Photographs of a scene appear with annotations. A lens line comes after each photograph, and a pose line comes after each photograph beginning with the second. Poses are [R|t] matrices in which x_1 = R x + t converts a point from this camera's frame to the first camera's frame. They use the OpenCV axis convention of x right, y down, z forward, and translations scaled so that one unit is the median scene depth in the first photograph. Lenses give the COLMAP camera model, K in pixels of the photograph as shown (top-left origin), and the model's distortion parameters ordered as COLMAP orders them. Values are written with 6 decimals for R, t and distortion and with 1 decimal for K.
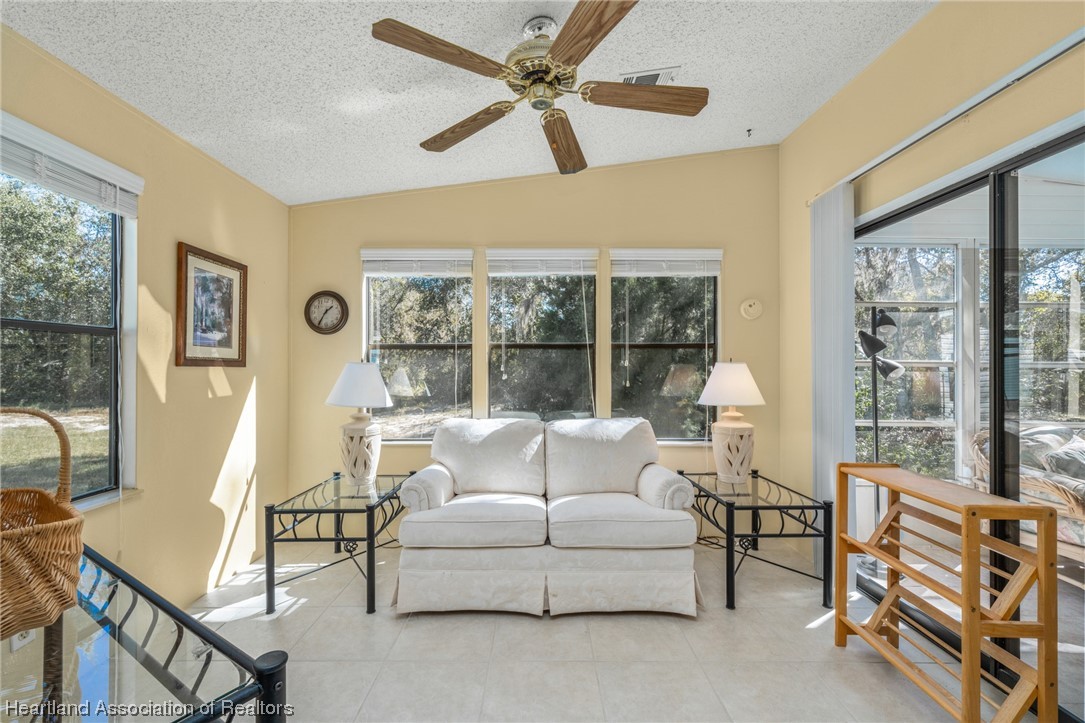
lens RADIAL K [[444.7, 0, 542.5], [0, 444.7, 361.5], [0, 0, 1]] dist [-0.000798, -0.000098]
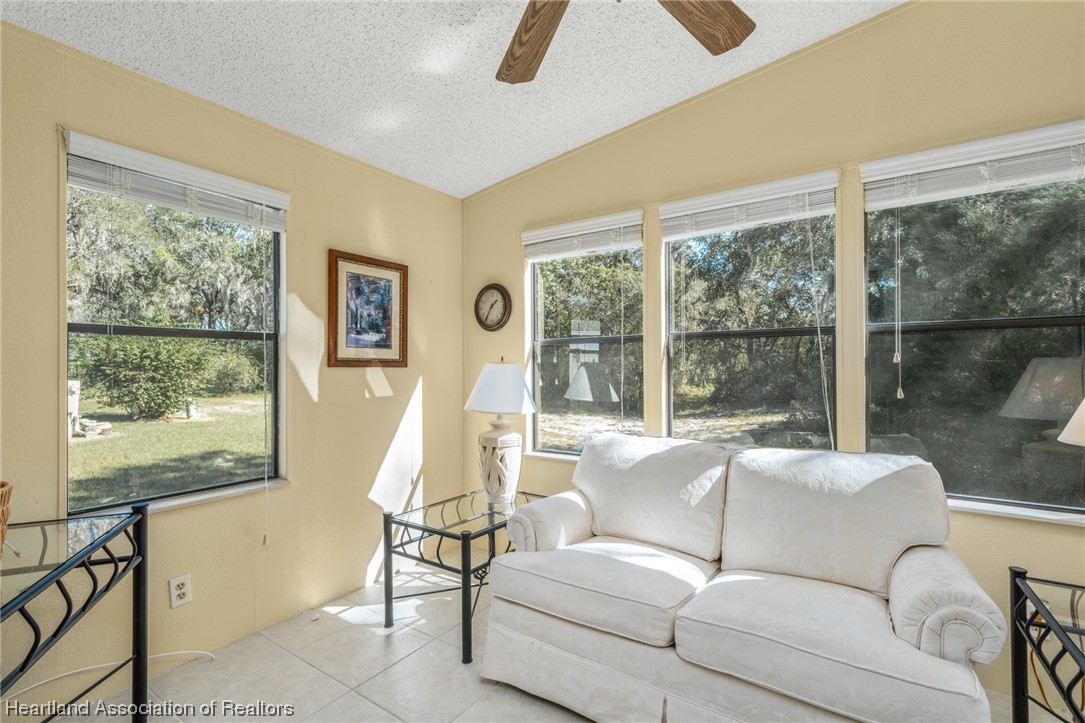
lens RADIAL K [[490.6, 0, 539.6], [0, 490.6, 363.1], [0, 0, 1]] dist [0.001377, 0.000220]
pose [[0.822897, -0.008653, -0.568125, 0.212505], [0.013546, 0.999899, 0.004392, 0.002370], [0.568029, -0.011310, 0.822931, 0.273638]]
